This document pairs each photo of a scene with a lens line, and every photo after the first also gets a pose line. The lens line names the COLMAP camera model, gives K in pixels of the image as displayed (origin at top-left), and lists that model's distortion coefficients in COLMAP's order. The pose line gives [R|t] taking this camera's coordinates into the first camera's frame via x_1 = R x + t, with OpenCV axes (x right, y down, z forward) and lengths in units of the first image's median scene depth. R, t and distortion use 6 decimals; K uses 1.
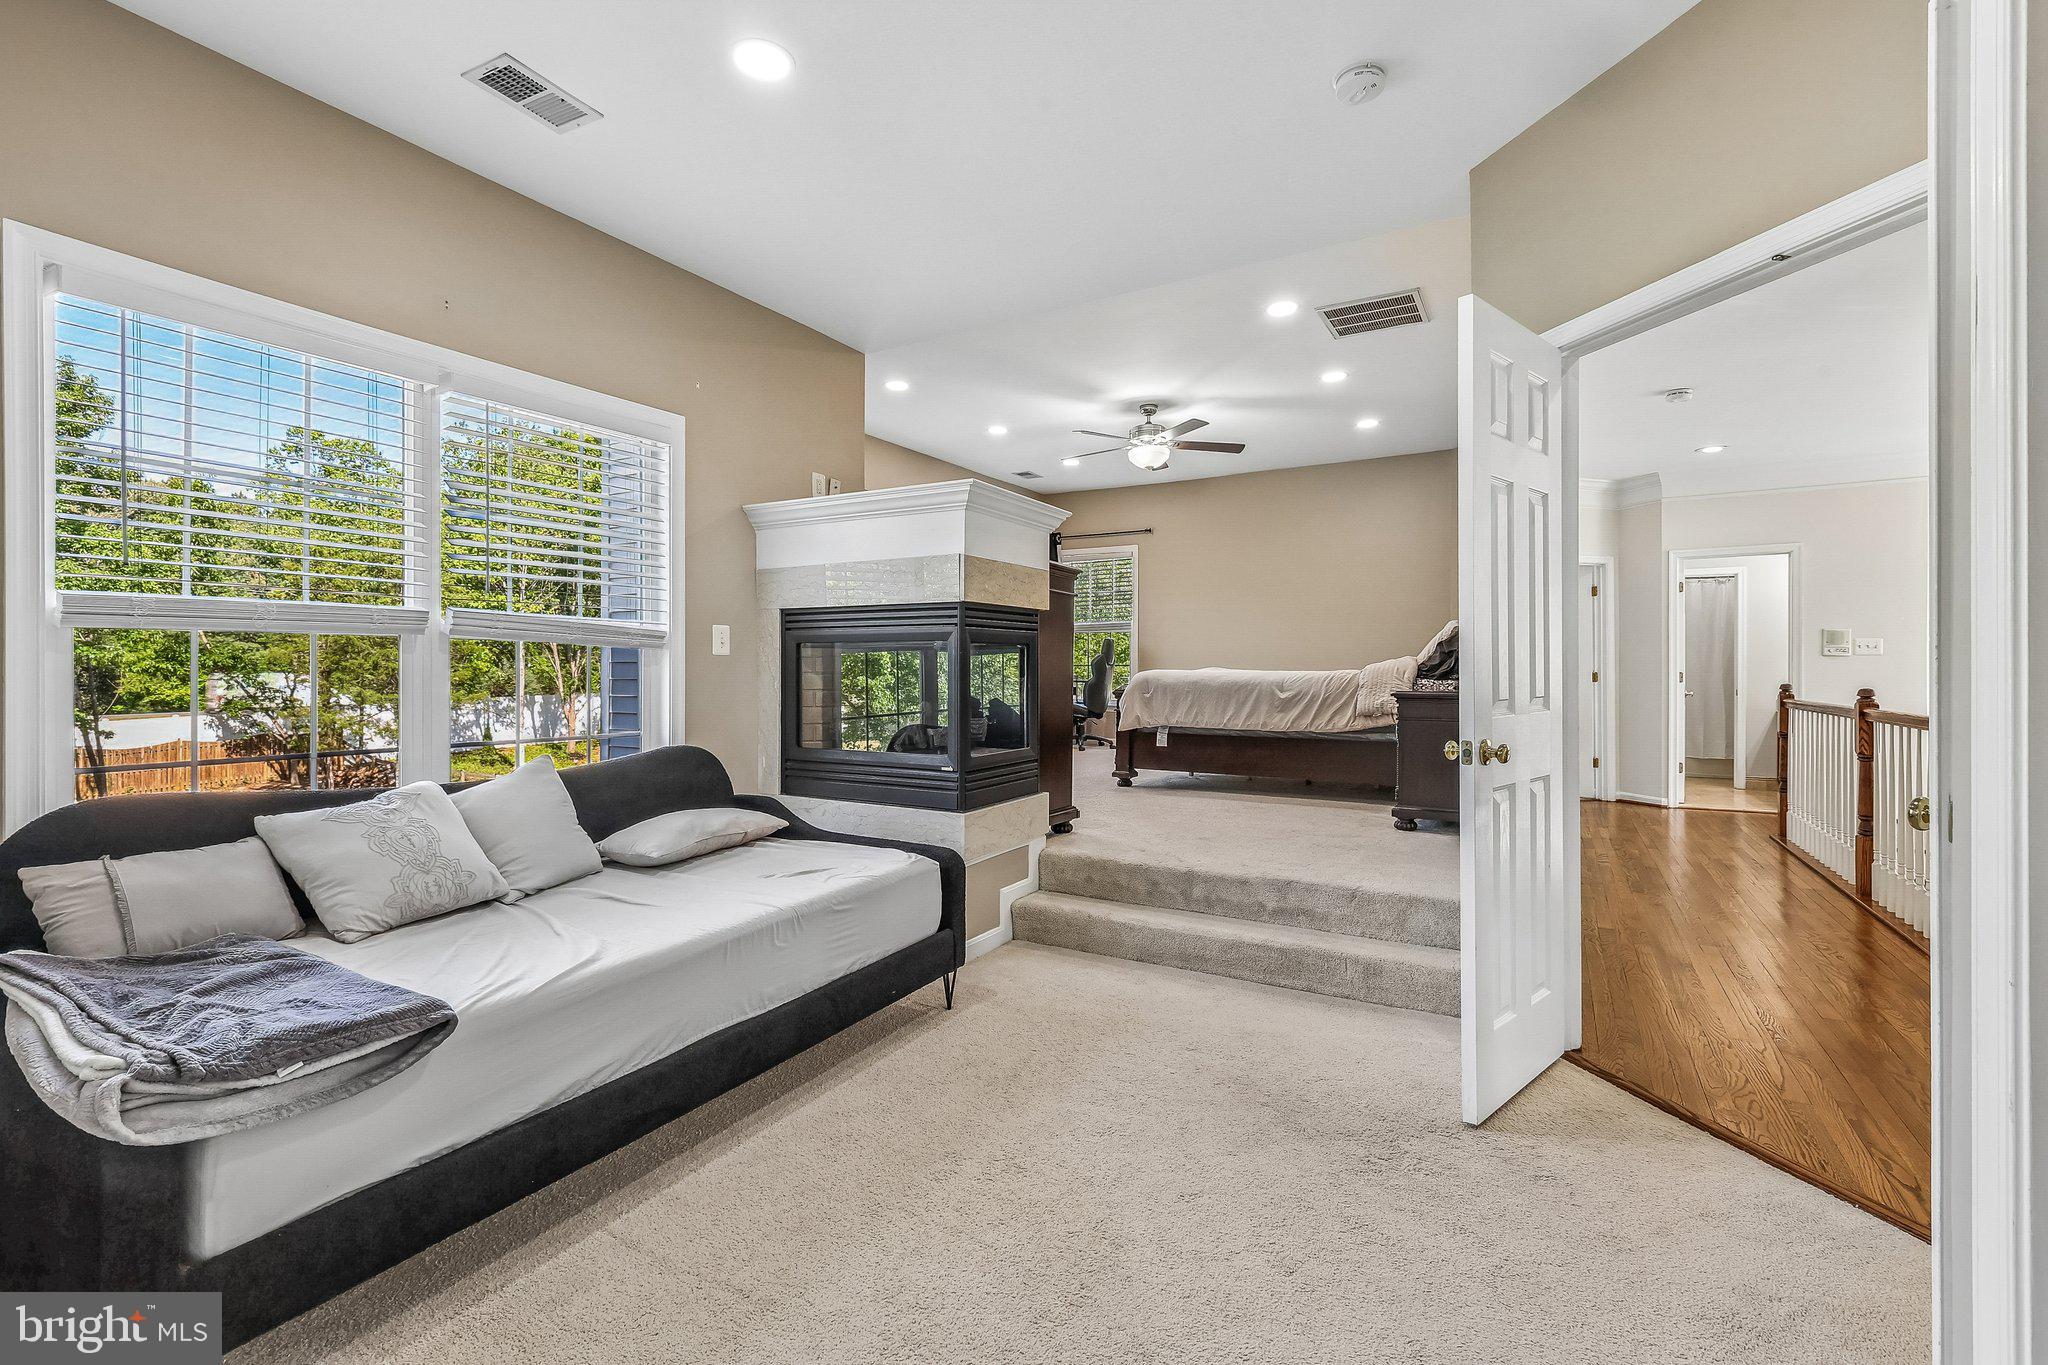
lens RADIAL K [[891.6, 0, 1017.5], [0, 891.6, 666.2], [0, 0, 1]] dist [0.003314, -0.001077]
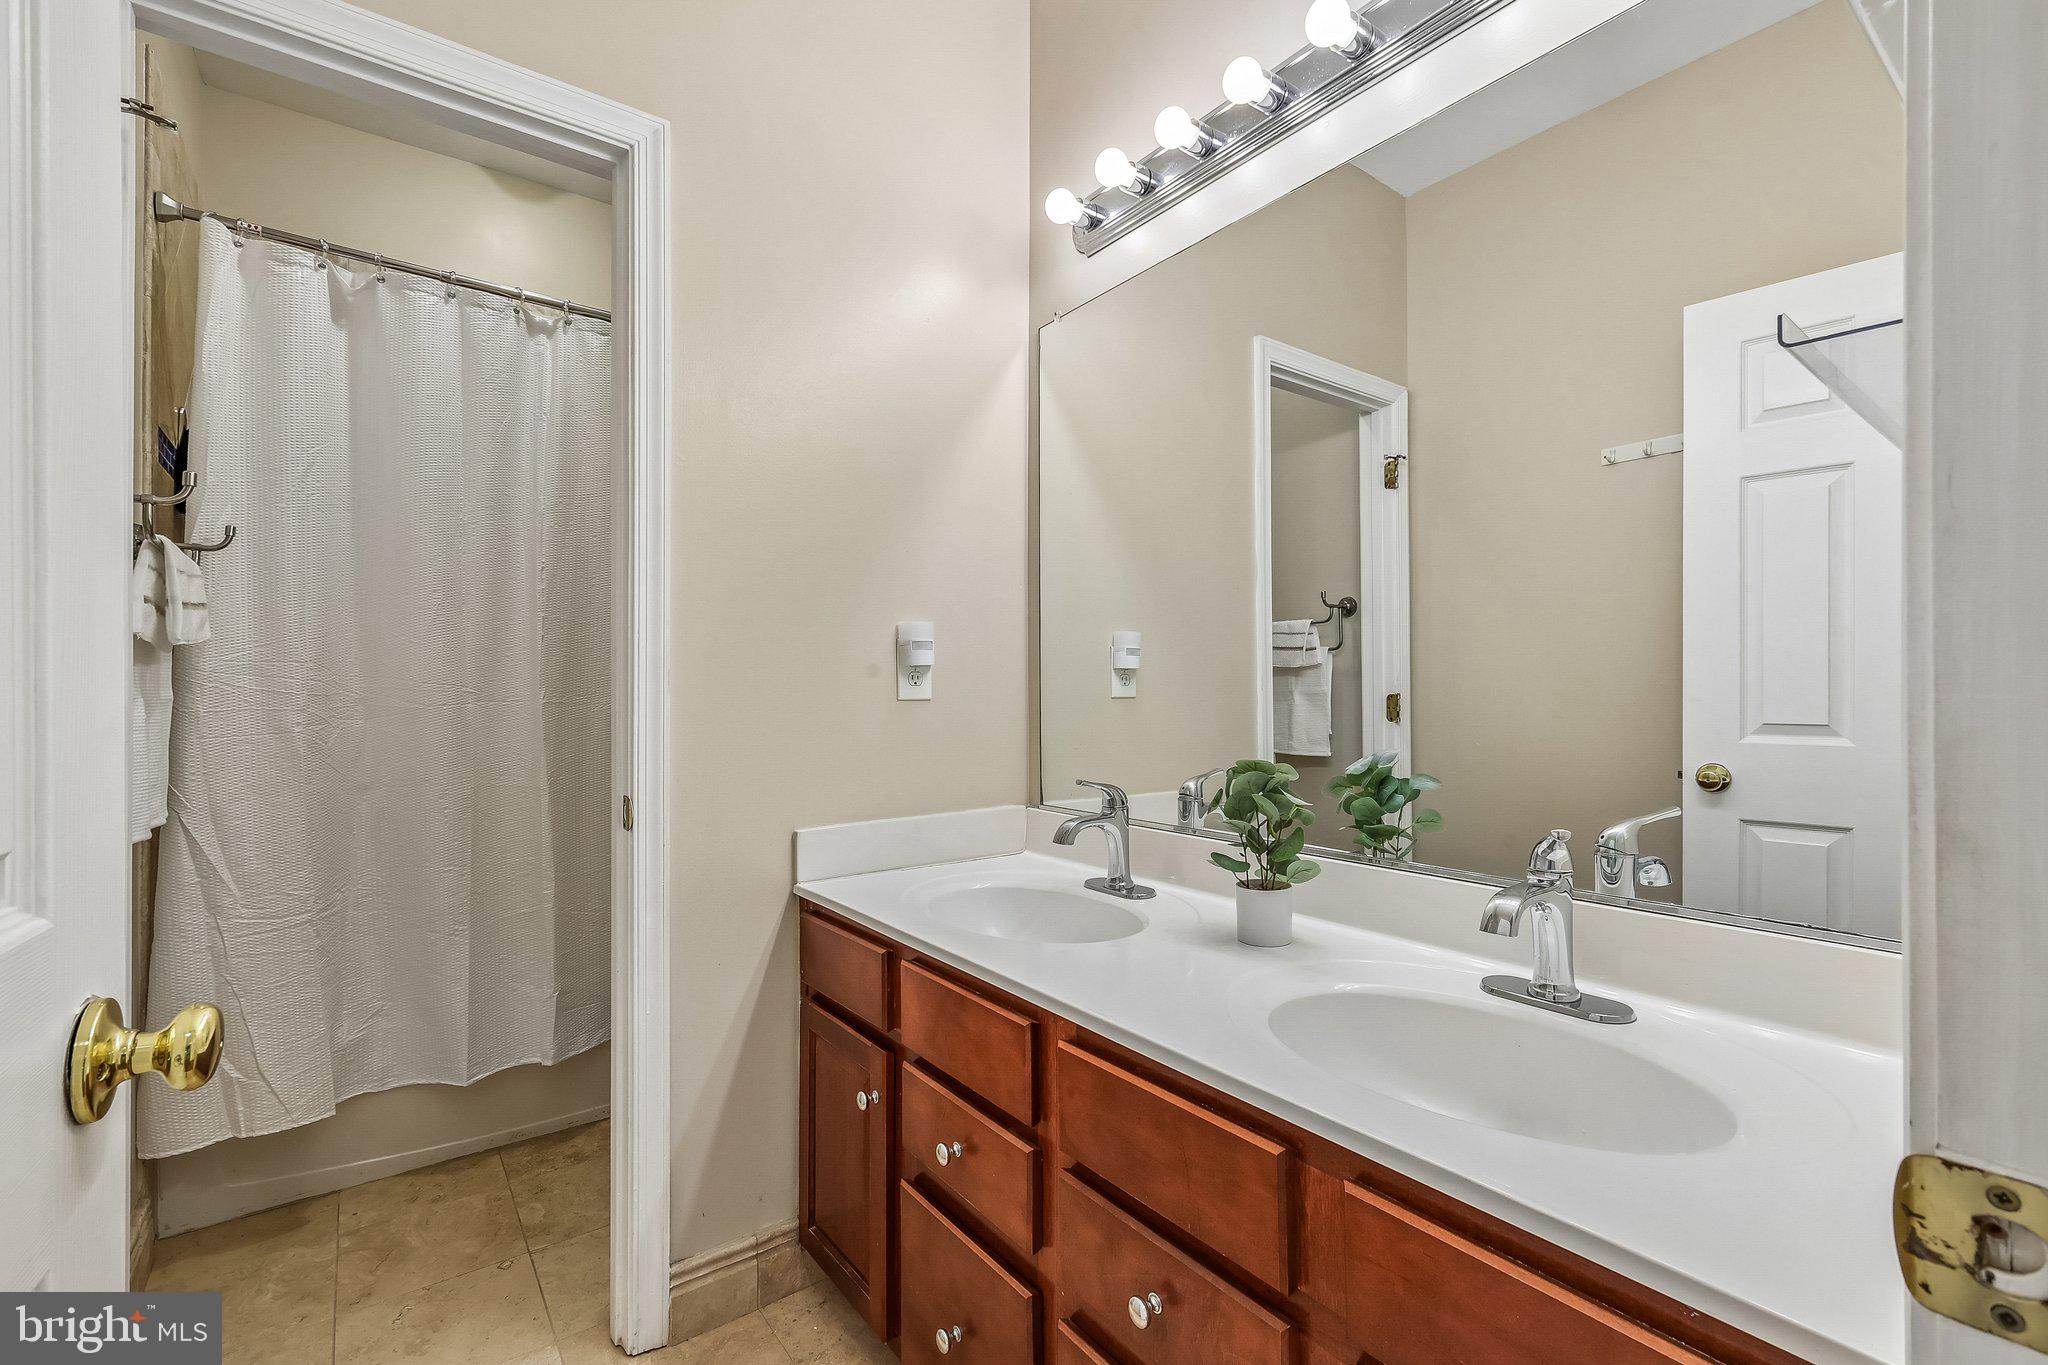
lens RADIAL K [[891.6, 0, 1025.0], [0, 891.6, 685.4], [0, 0, 1]] dist [0.003314, -0.001077]
pose [[0.376356, 0.002108, 0.926473, 0.626479], [0.006887, 0.999963, -0.005073, 0.002842], [-0.926450, 0.008290, 0.376328, 0.803702]]
